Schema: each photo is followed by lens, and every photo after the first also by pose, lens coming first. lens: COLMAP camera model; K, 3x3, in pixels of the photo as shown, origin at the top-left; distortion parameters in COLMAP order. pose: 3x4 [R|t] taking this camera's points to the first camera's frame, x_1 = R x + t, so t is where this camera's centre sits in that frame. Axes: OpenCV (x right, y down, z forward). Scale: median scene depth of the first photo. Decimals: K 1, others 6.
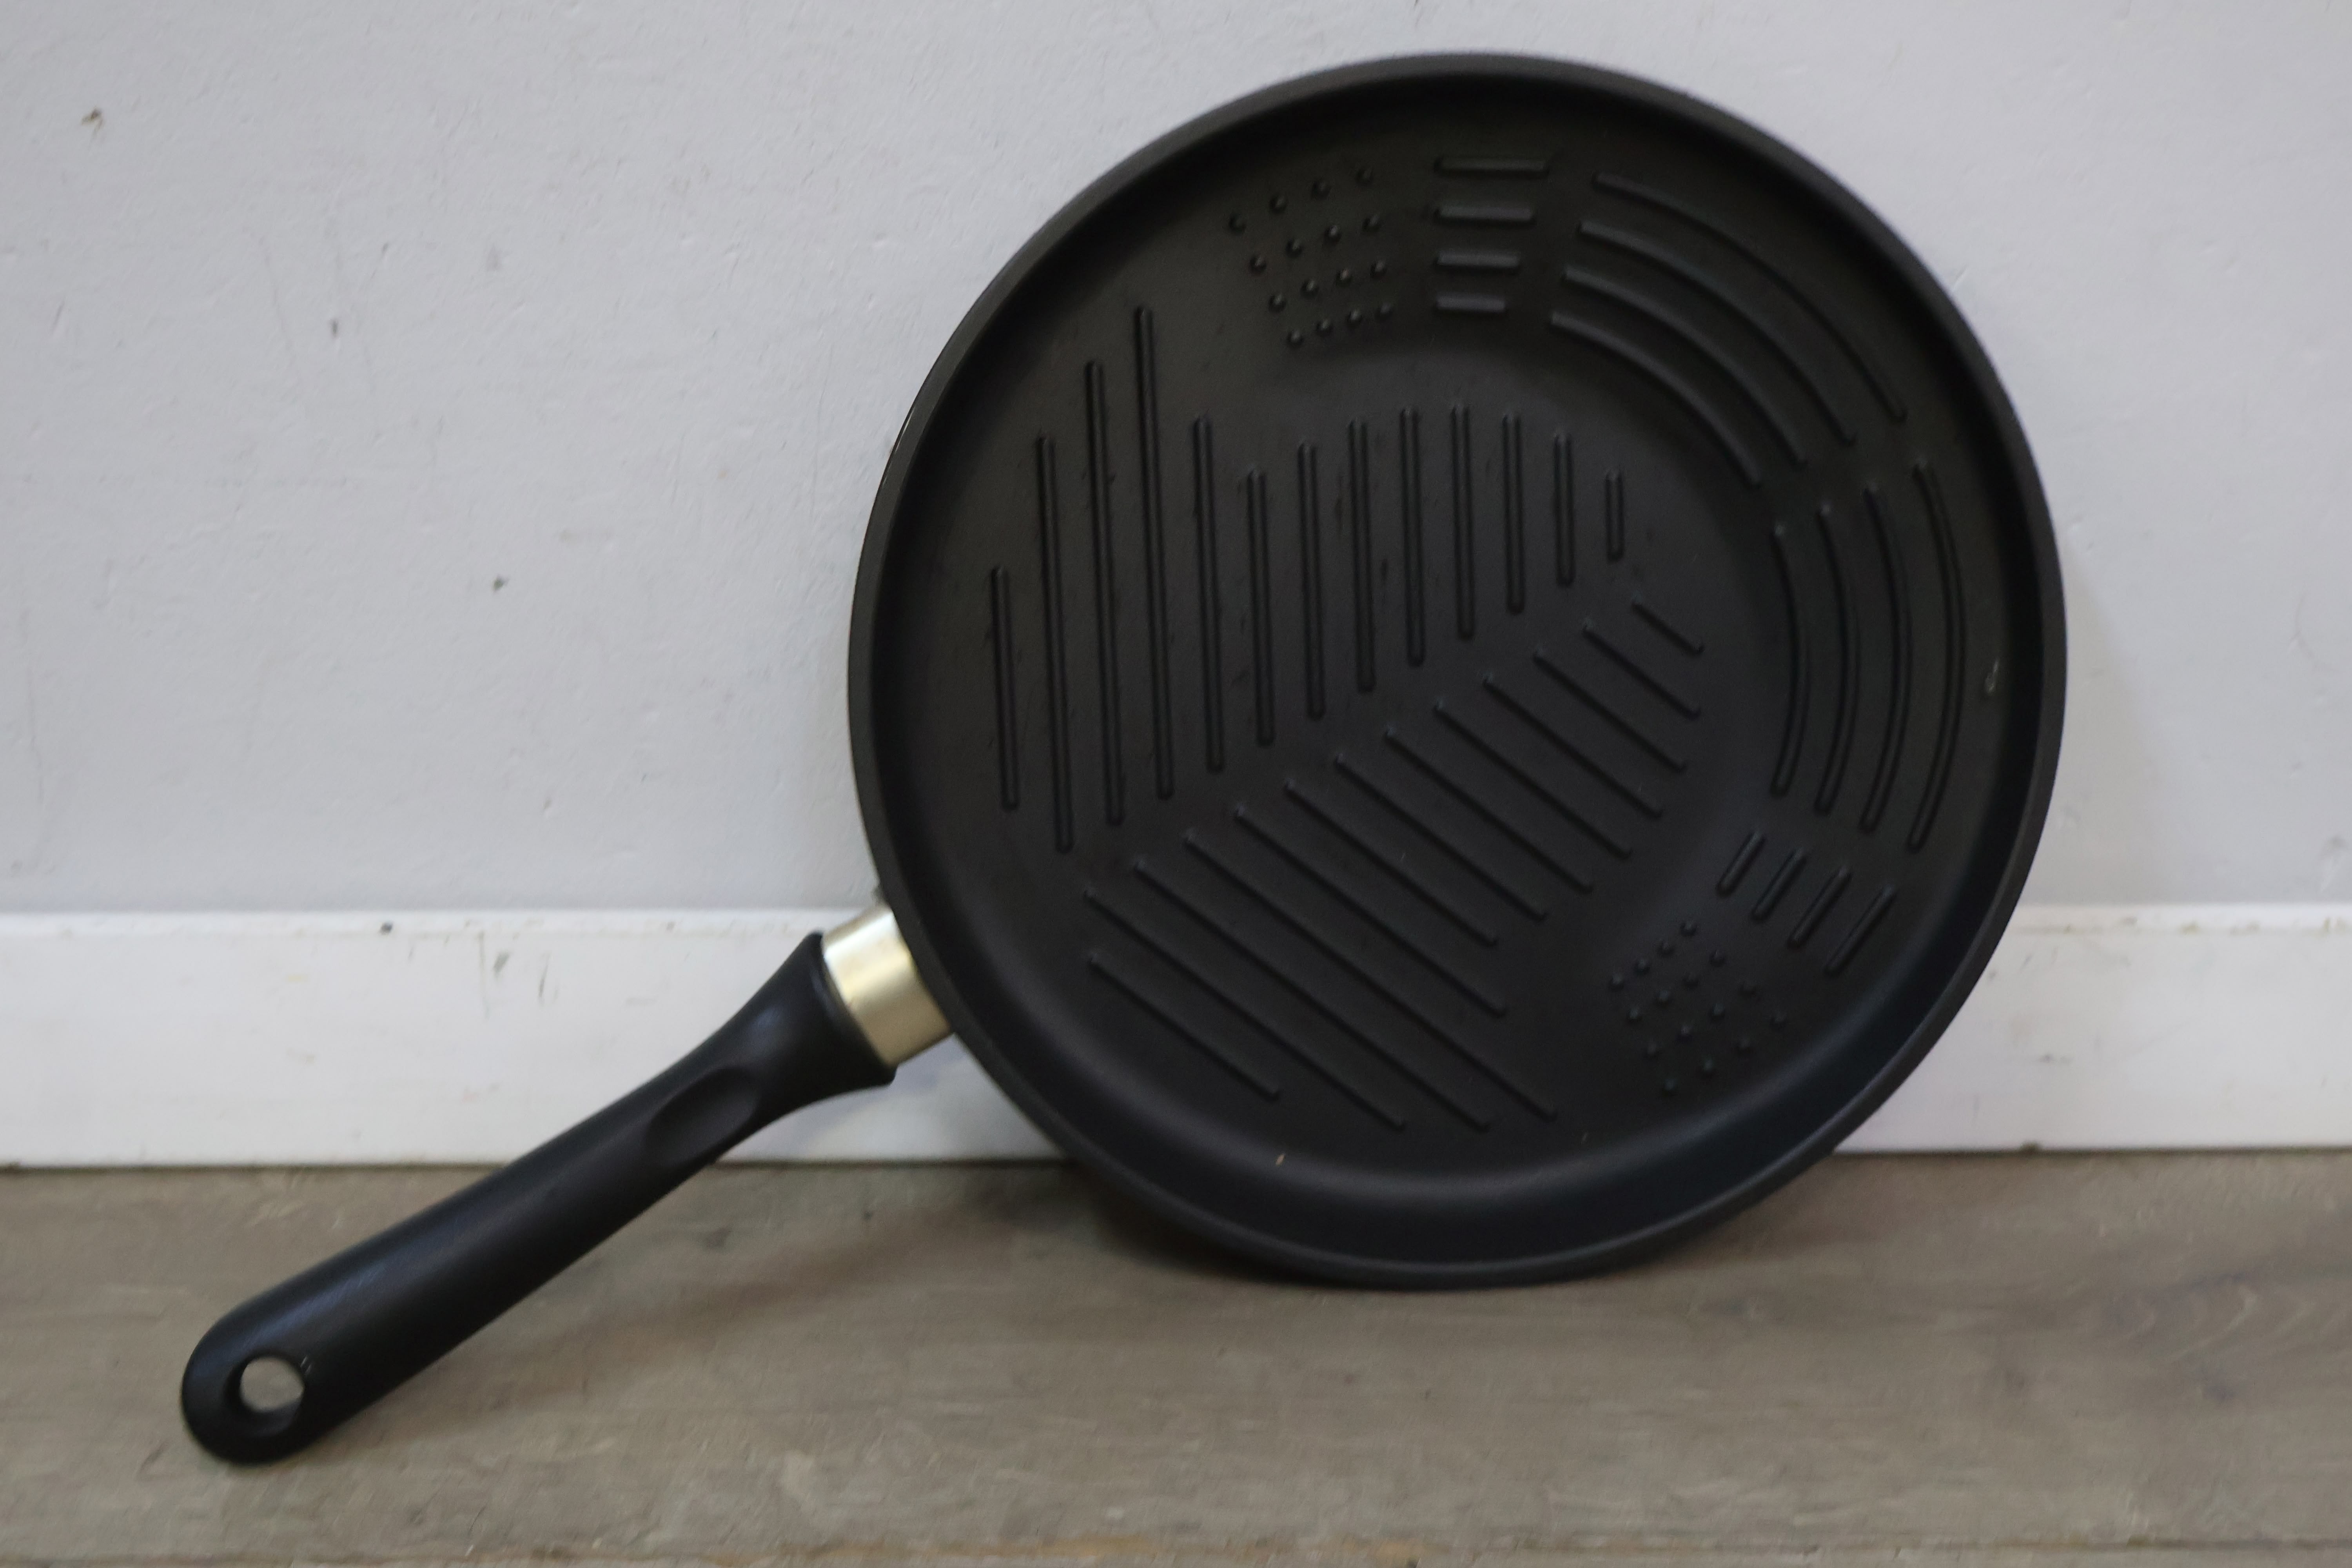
lens RADIAL K [[2779.4, 0, 1165.7], [0, 2779.4, 779.5], [0, 0, 1]] dist [-0.000427, 0.000000]
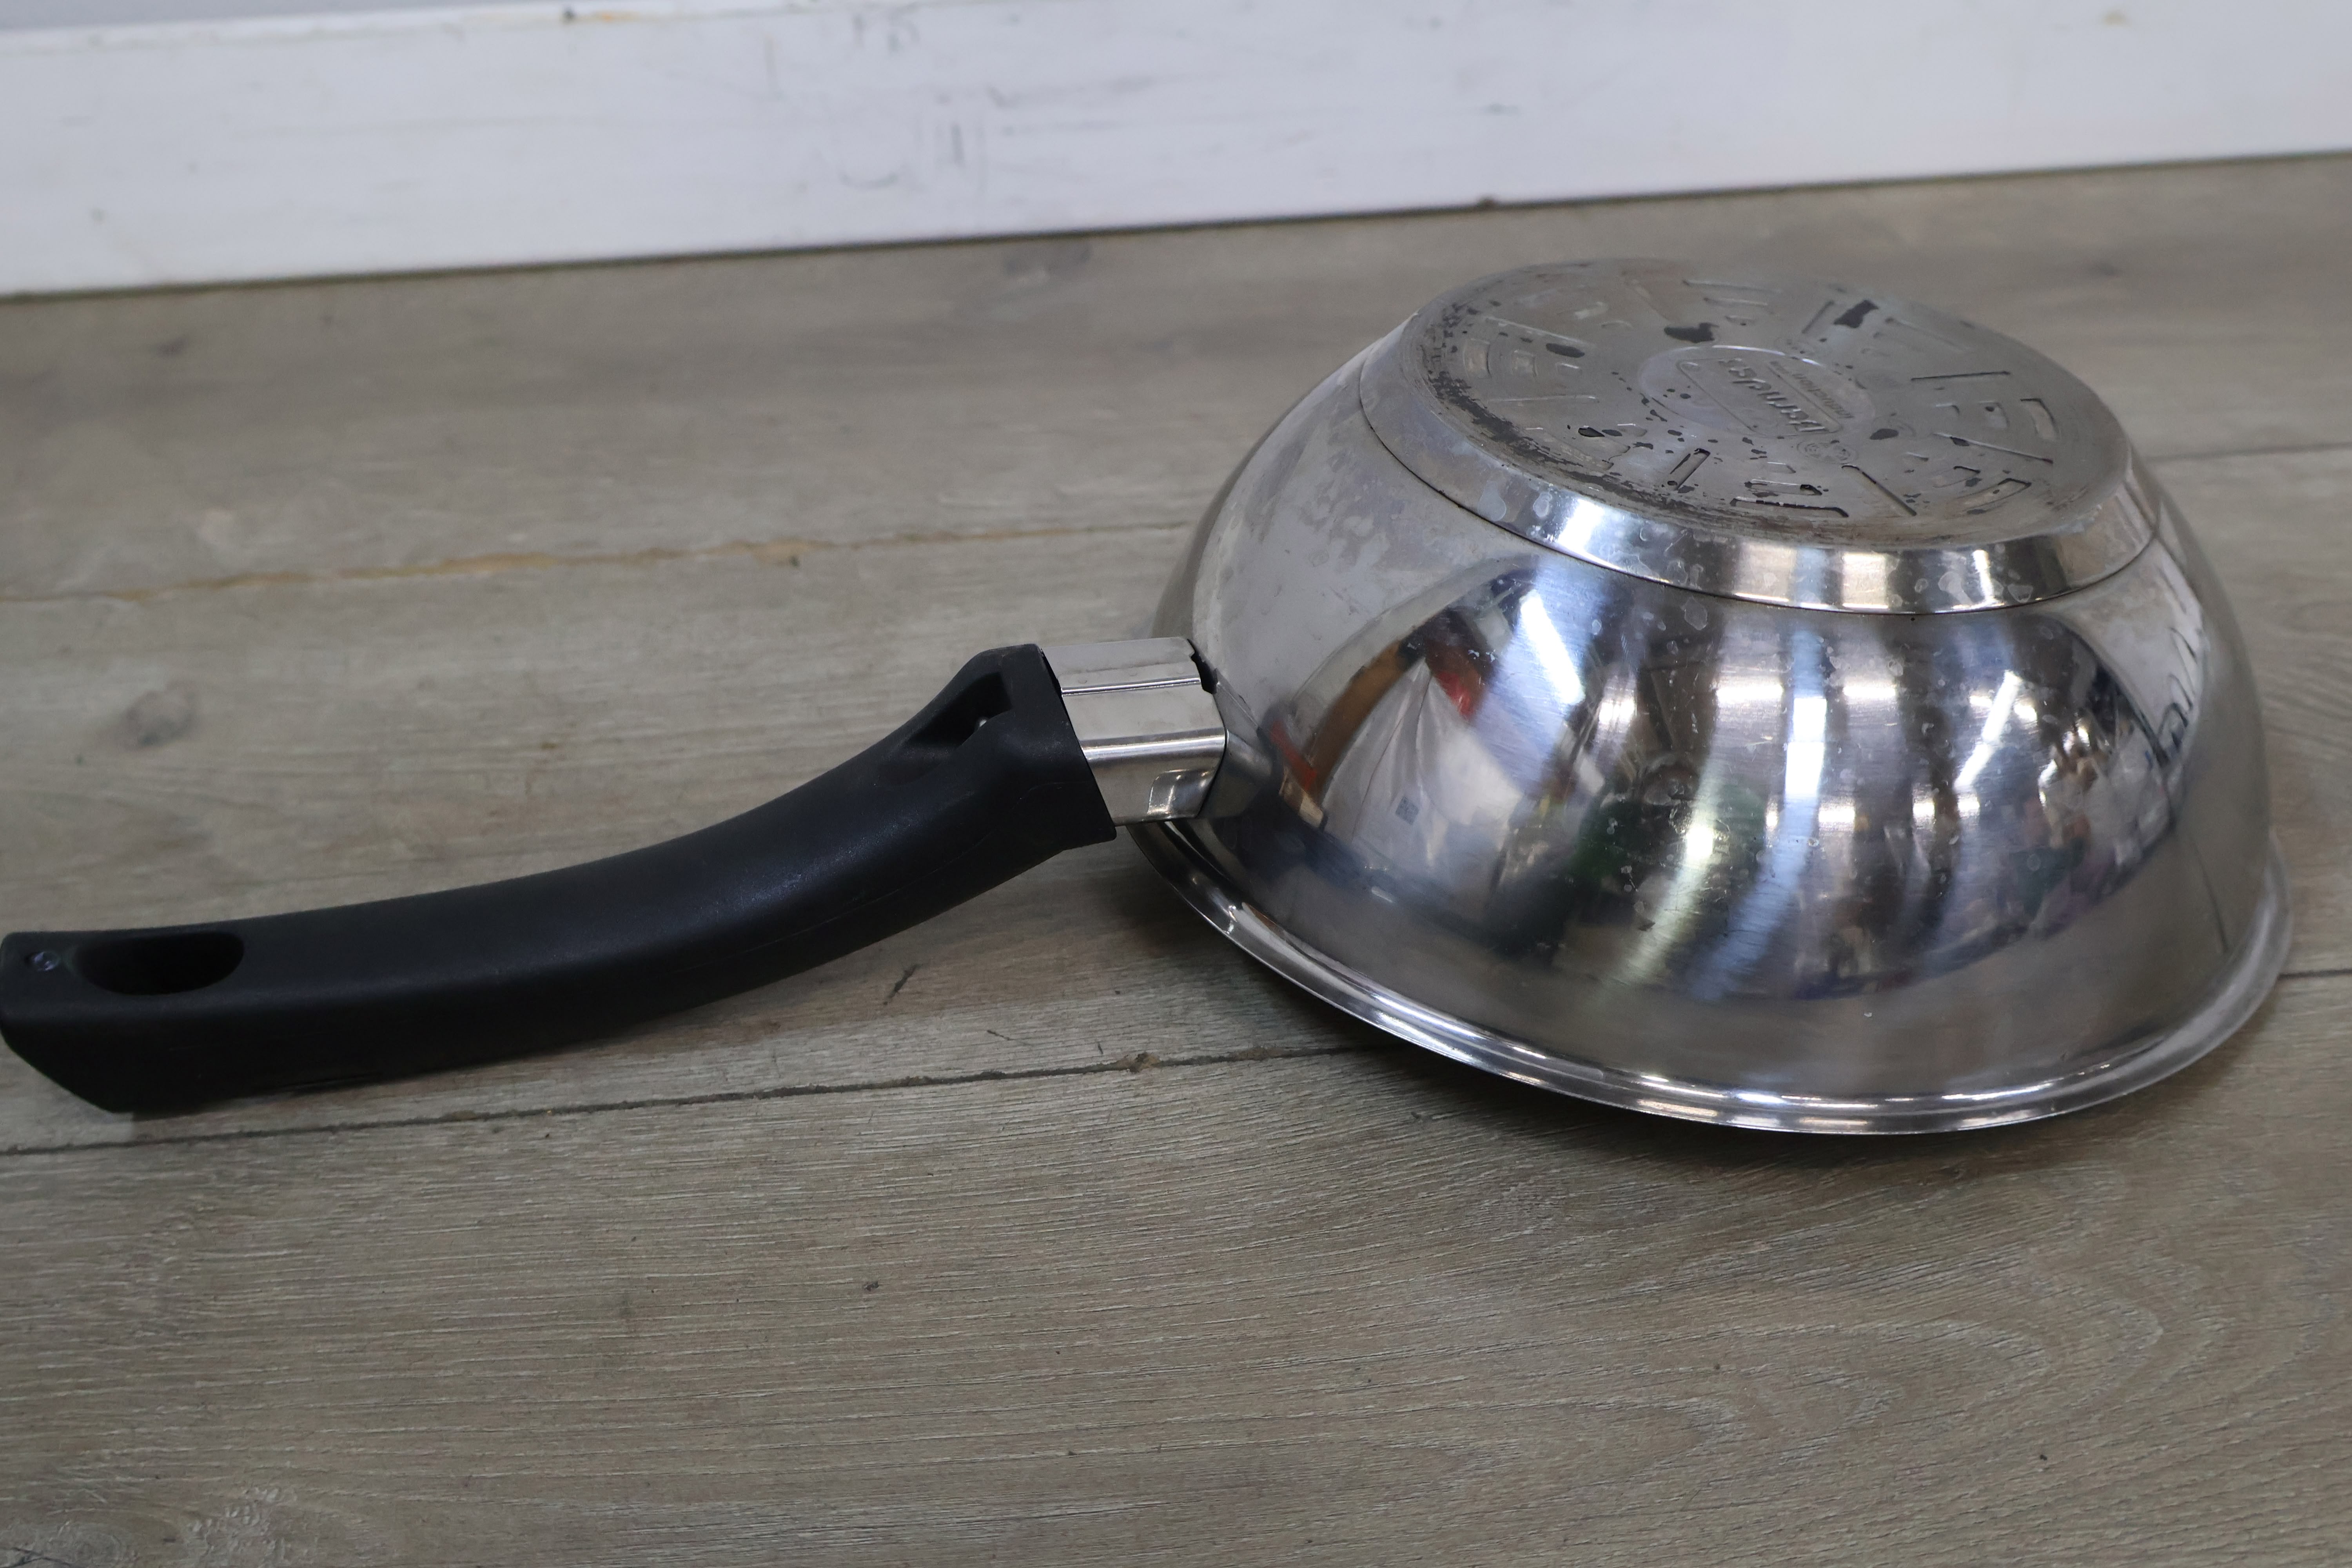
lens RADIAL K [[2779.4, 0, 1195.6], [0, 2779.4, 780.7], [0, 0, 1]] dist [-0.000427, 0.000000]
pose [[0.997151, -0.063315, 0.040996, 0.162437], [0.052759, 0.973883, 0.220837, 0.118818], [-0.053908, -0.218045, 0.974449, -0.041618]]
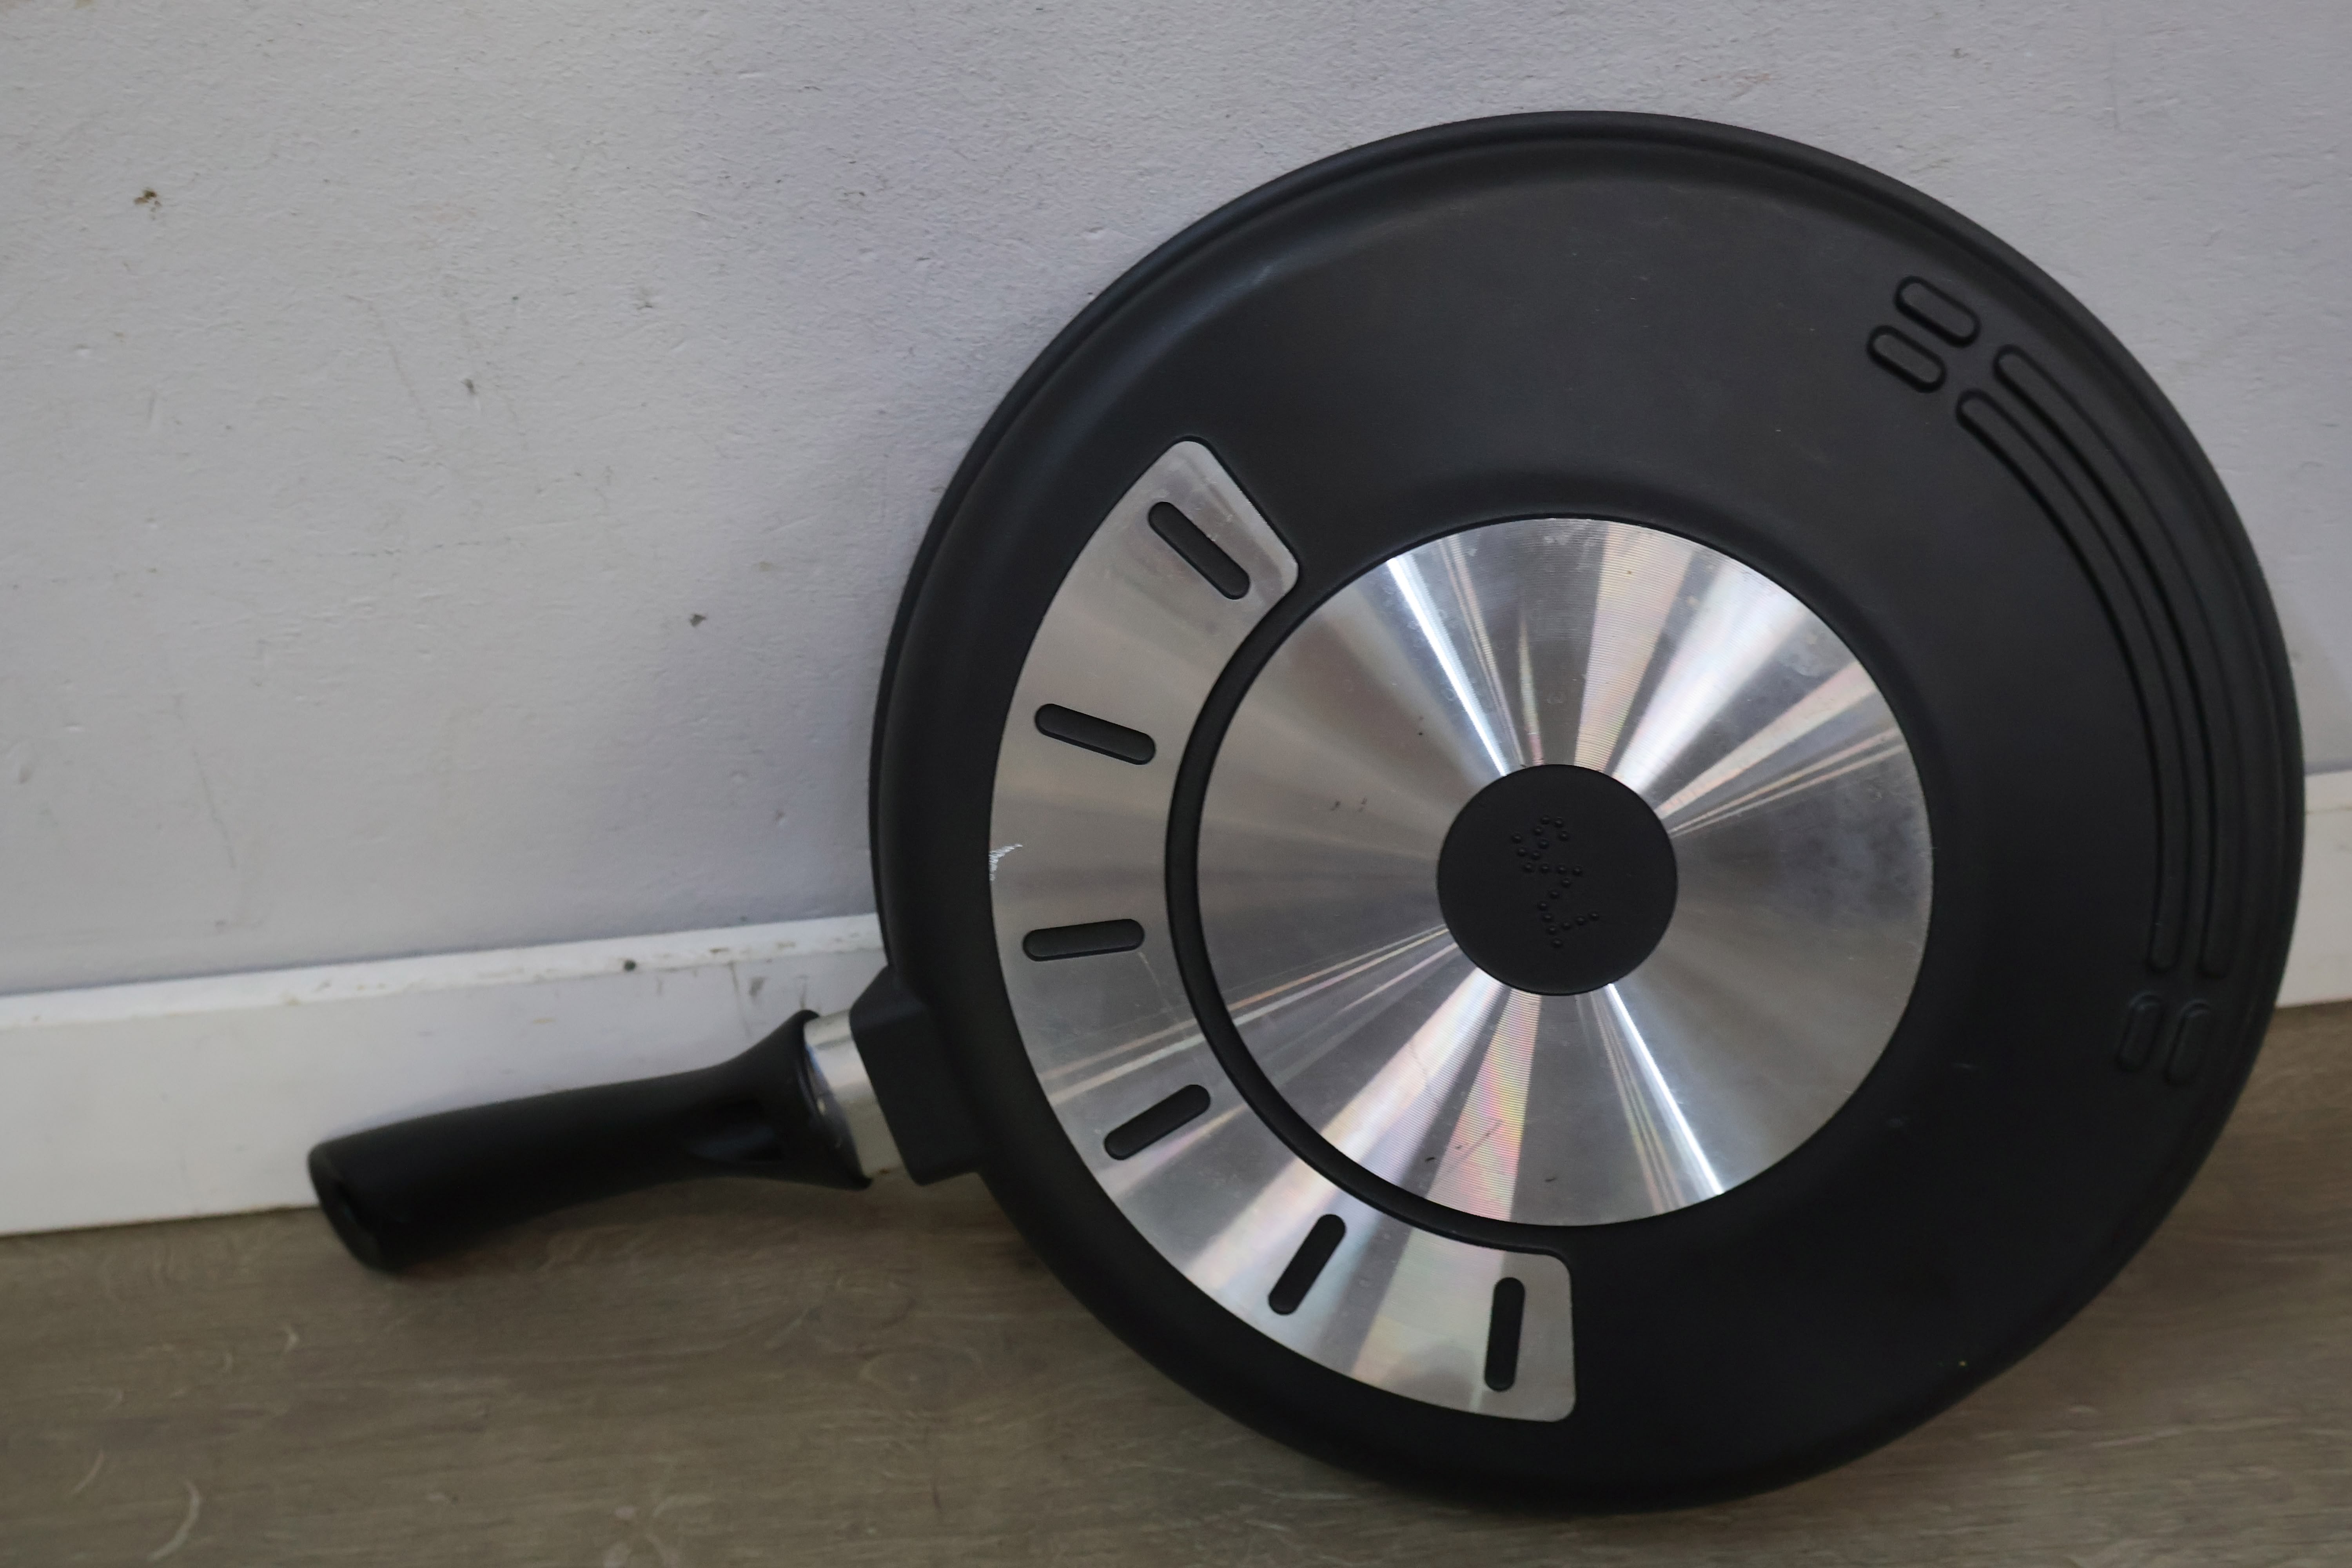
lens RADIAL K [[2779.4, 0, 1169.5], [0, 2779.4, 773.9], [0, 0, 1]] dist [-0.000427, 0.000000]
pose [[0.995335, -0.089566, -0.035873, -0.065116], [0.096415, 0.937269, 0.335008, -0.317929], [0.003617, -0.336904, 0.941532, 0.155585]]
